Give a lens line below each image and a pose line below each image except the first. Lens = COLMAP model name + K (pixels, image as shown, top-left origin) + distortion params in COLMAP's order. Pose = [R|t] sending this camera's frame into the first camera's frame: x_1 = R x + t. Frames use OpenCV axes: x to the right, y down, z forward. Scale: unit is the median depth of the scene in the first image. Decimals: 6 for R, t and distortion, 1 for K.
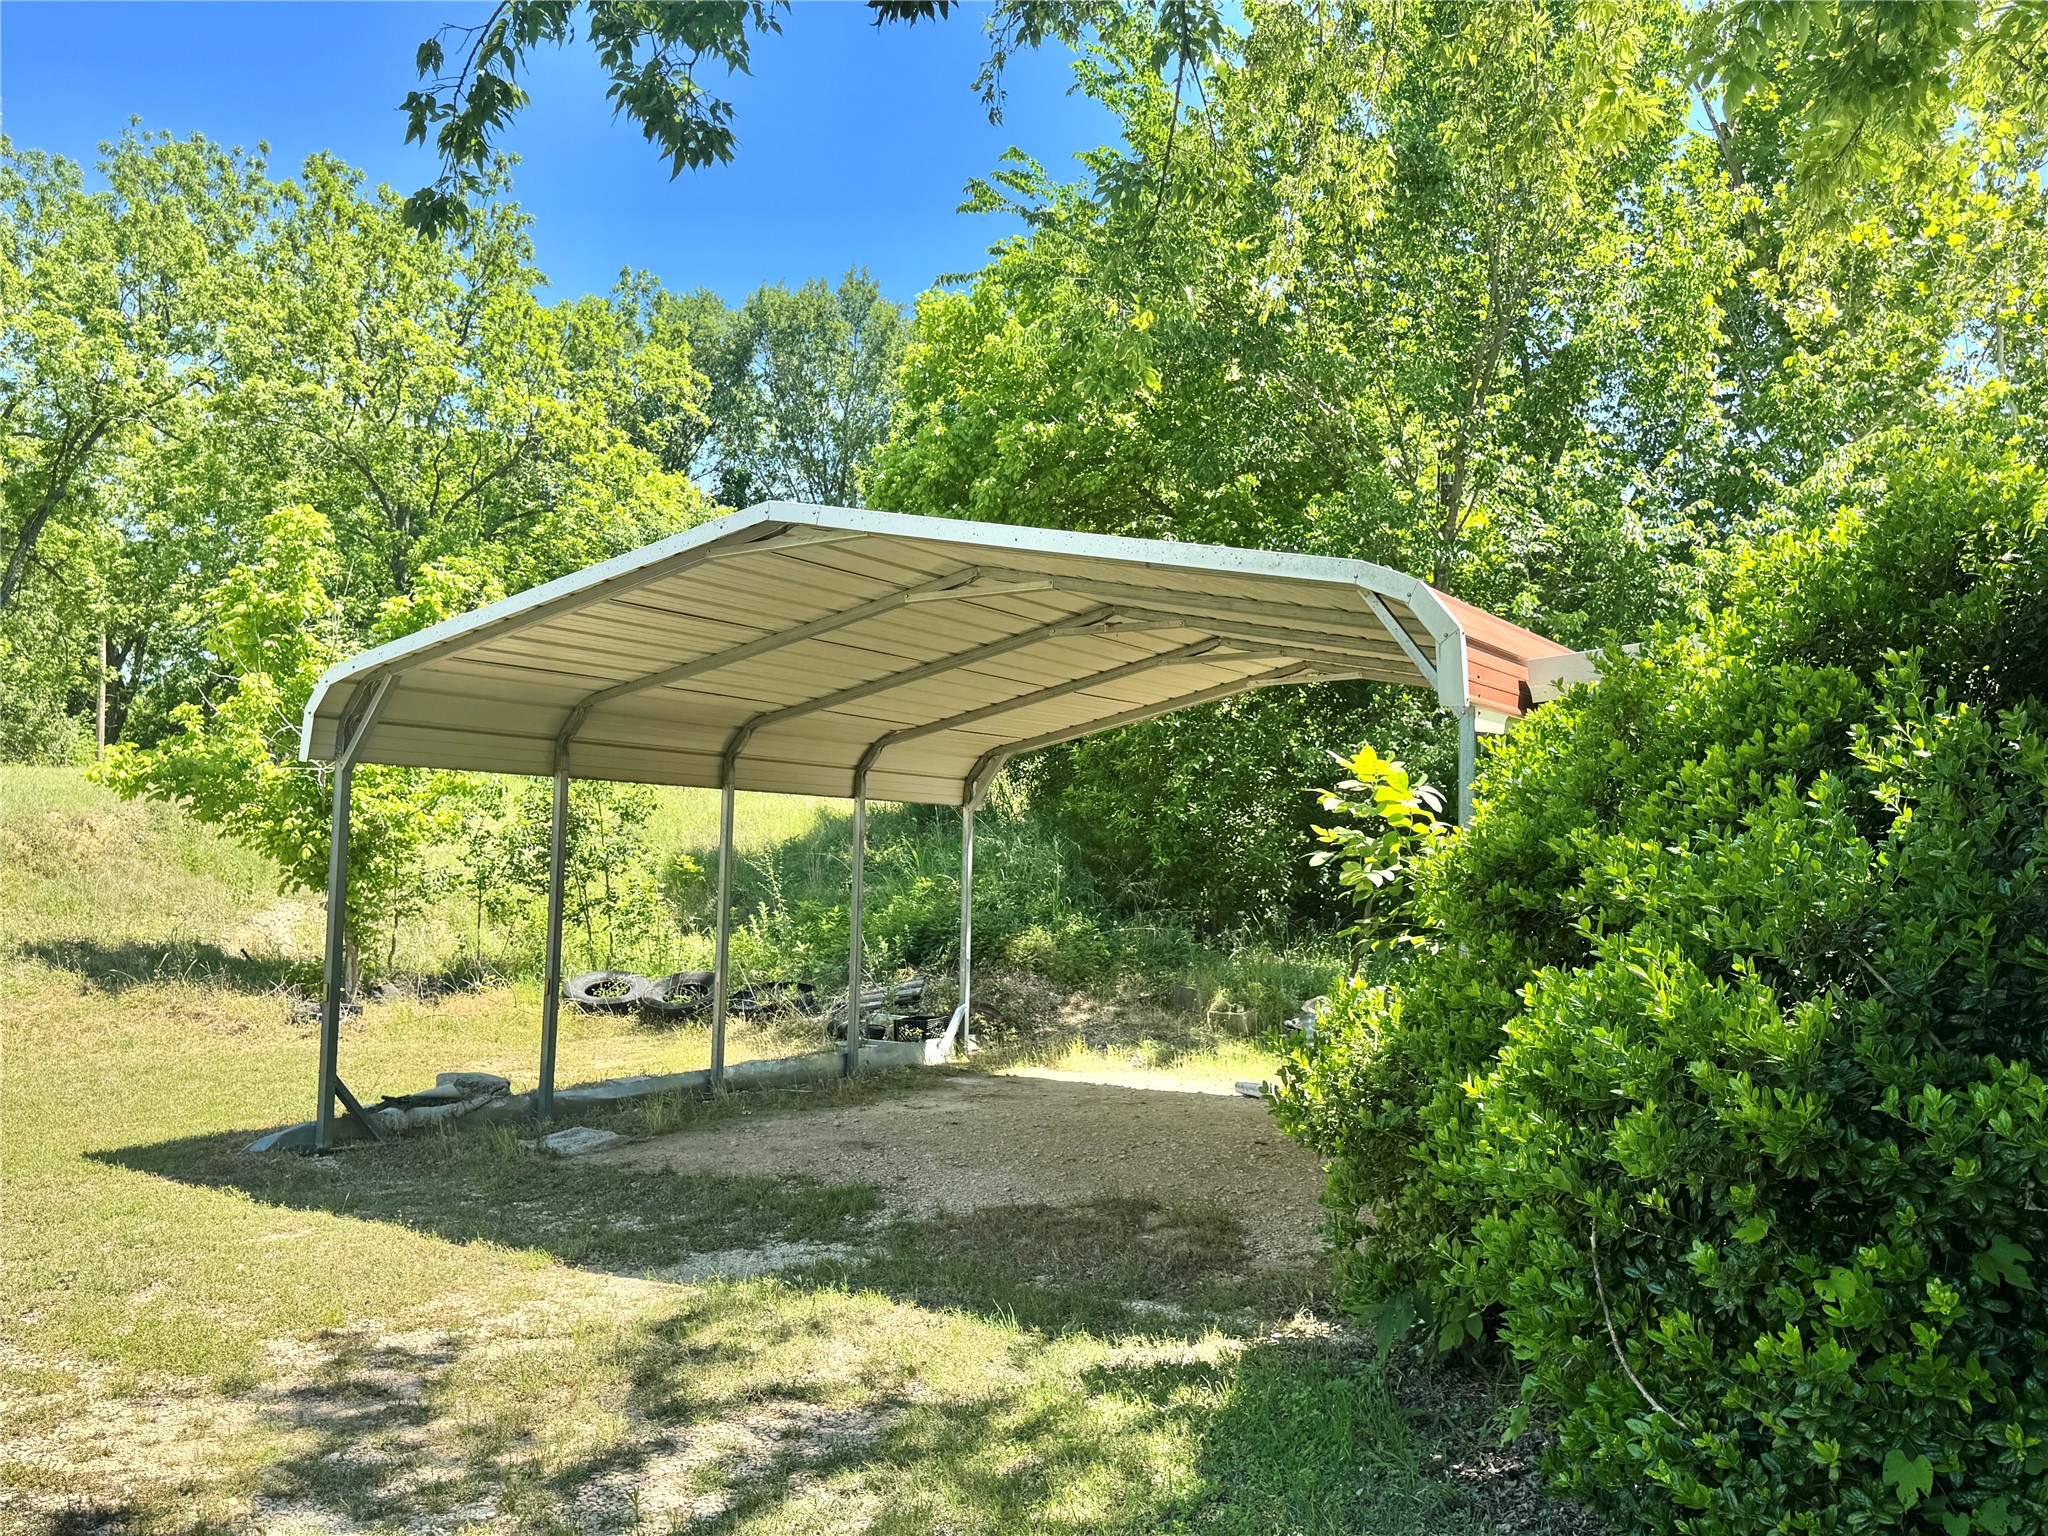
lens RADIAL K [[1689.5, 0, 1024.0], [0, 1689.5, 768.0], [0, 0, 1]] dist [0.001378, -0.002823]
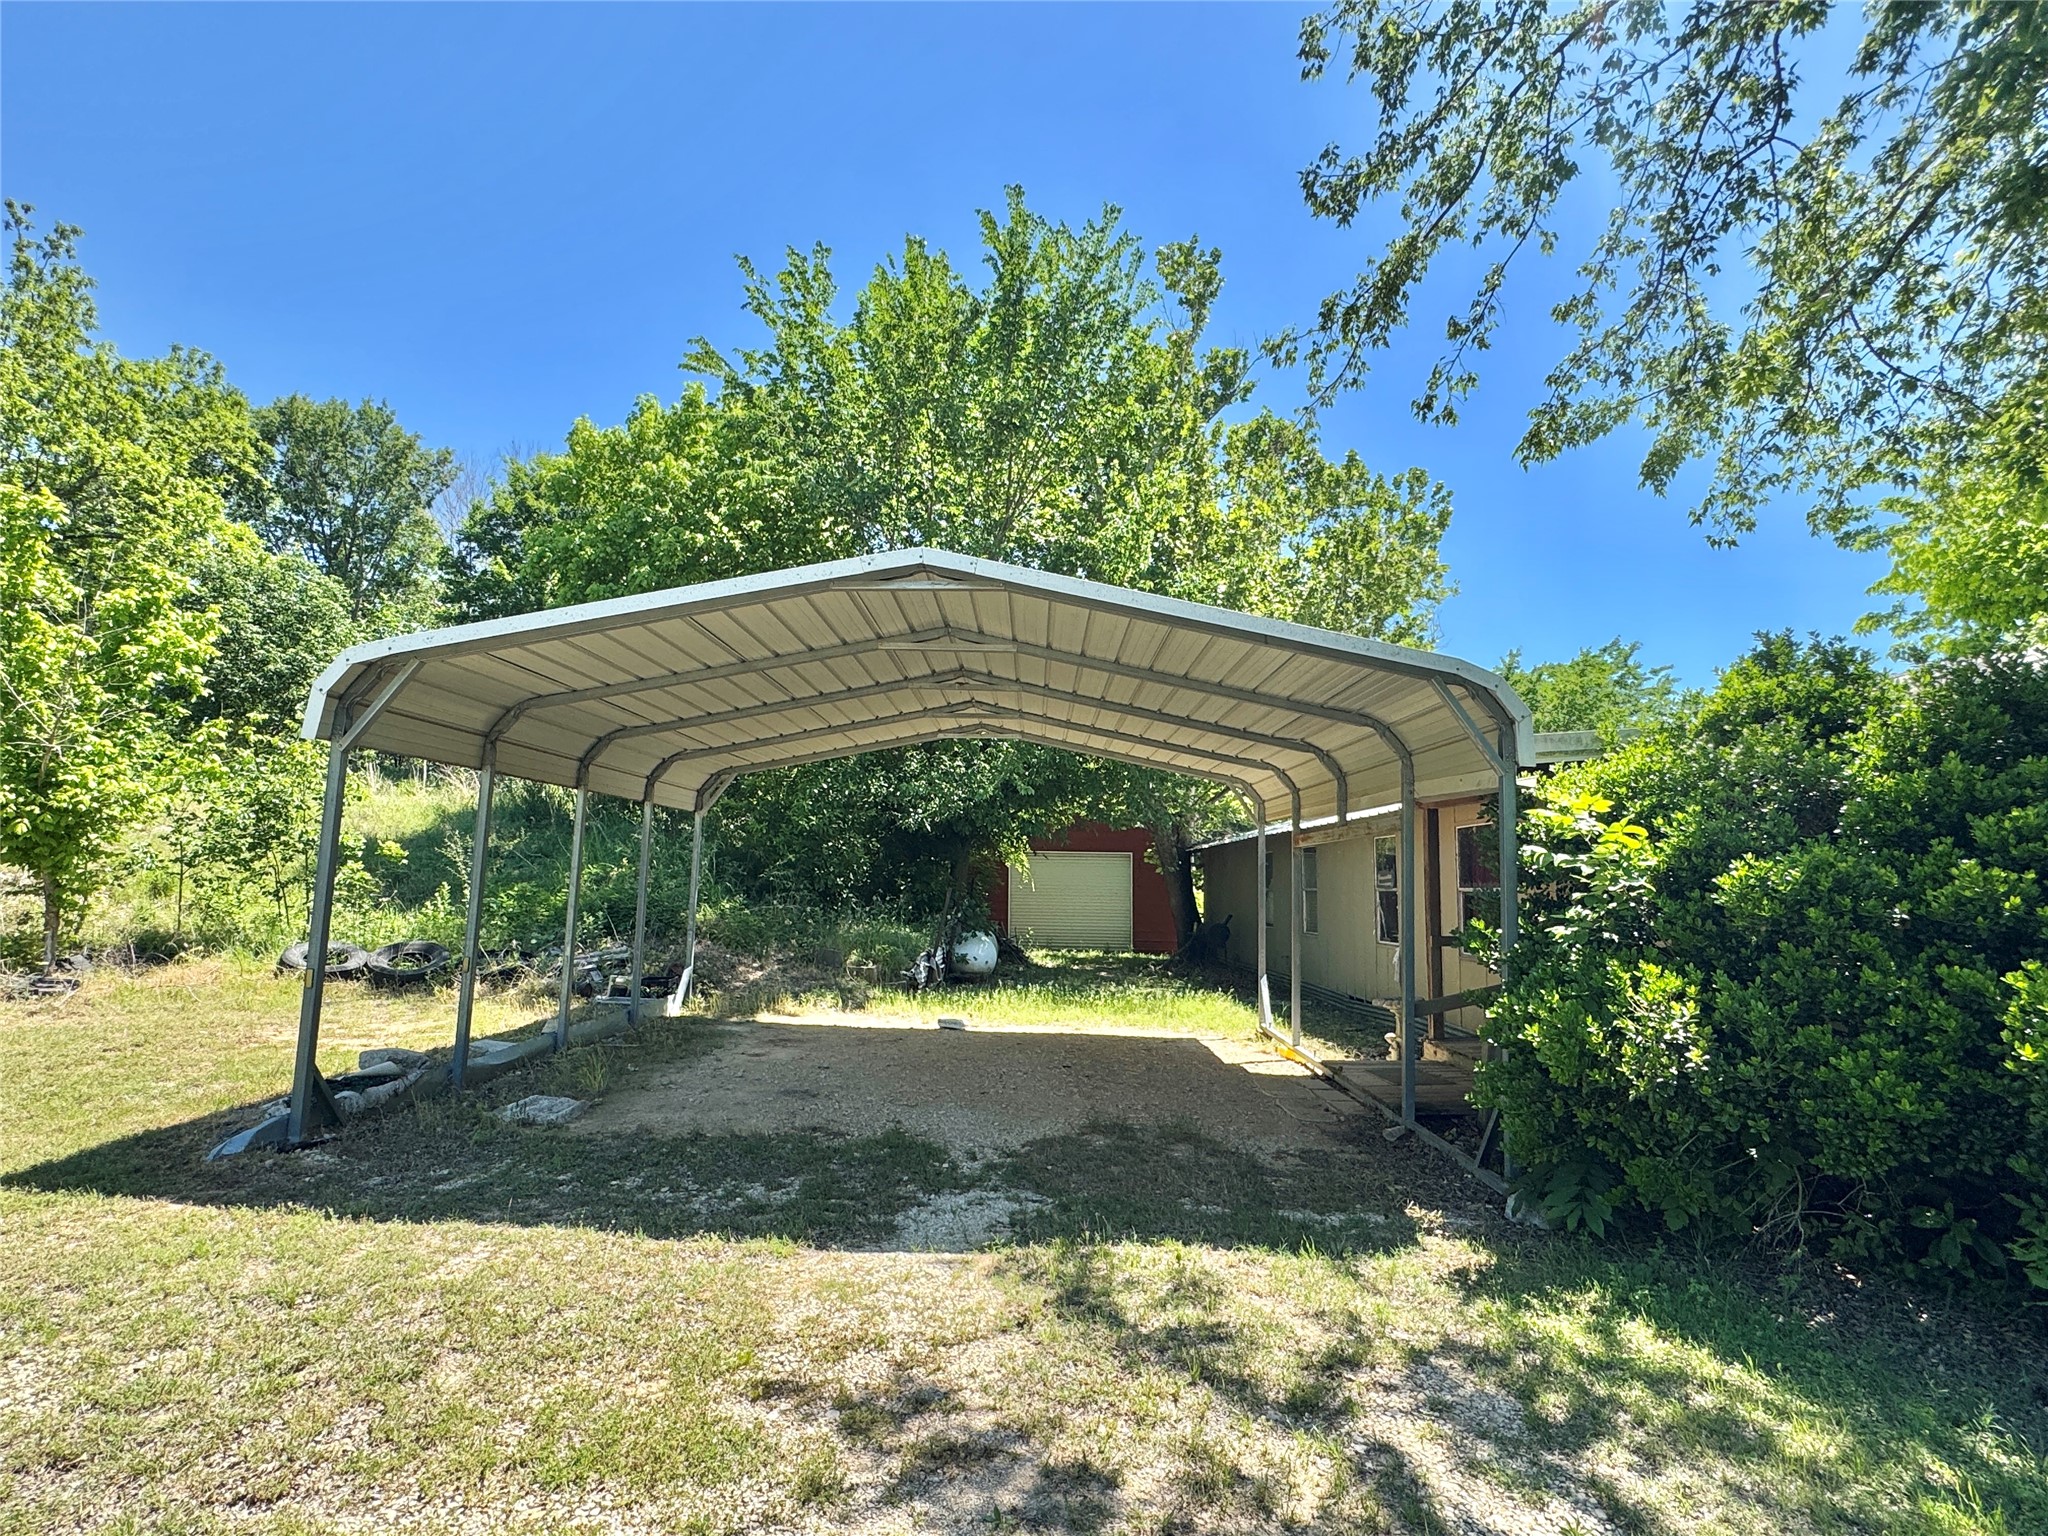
lens RADIAL K [[1081.8, 0, 1024.0], [0, 1081.8, 768.0], [0, 0, 1]] dist [-0.002512, -0.000953]
pose [[0.879680, 0.065120, 0.471086, -0.192279], [-0.052433, 0.997822, -0.040021, 0.008245], [-0.472666, 0.010505, 0.881179, 0.142121]]
